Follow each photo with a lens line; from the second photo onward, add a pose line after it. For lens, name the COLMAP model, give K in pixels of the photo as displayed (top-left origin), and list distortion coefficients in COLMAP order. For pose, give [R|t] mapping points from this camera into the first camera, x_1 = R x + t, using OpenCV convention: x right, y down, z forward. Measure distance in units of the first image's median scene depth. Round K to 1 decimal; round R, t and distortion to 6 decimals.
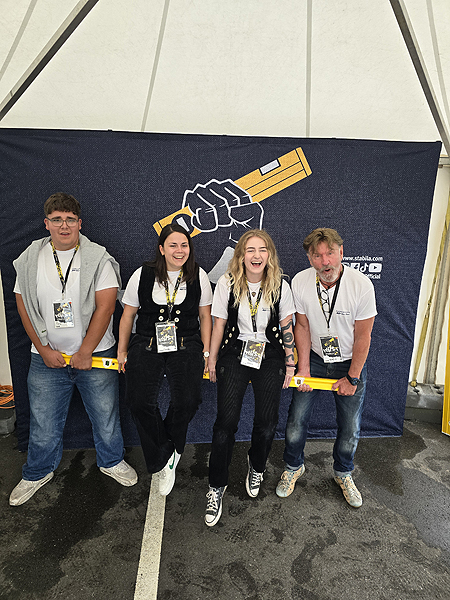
lens RADIAL K [[399.7, 0, 224.5], [0, 399.7, 294.6], [0, 0, 1]] dist [-0.037661, -0.001681]
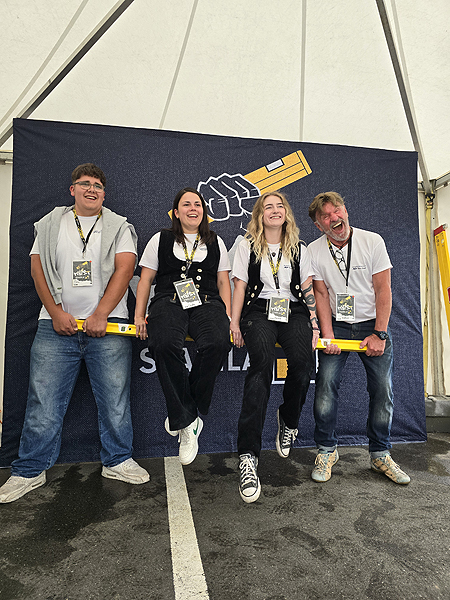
lens RADIAL K [[399.7, 0, 225.5], [0, 399.7, 294.6], [0, 0, 1]] dist [-0.037661, -0.001681]
pose [[0.995692, -0.010705, 0.092104, -0.141902], [0.037854, 0.953699, -0.298373, 0.384209], [-0.084646, 0.300574, 0.949995, 0.069850]]
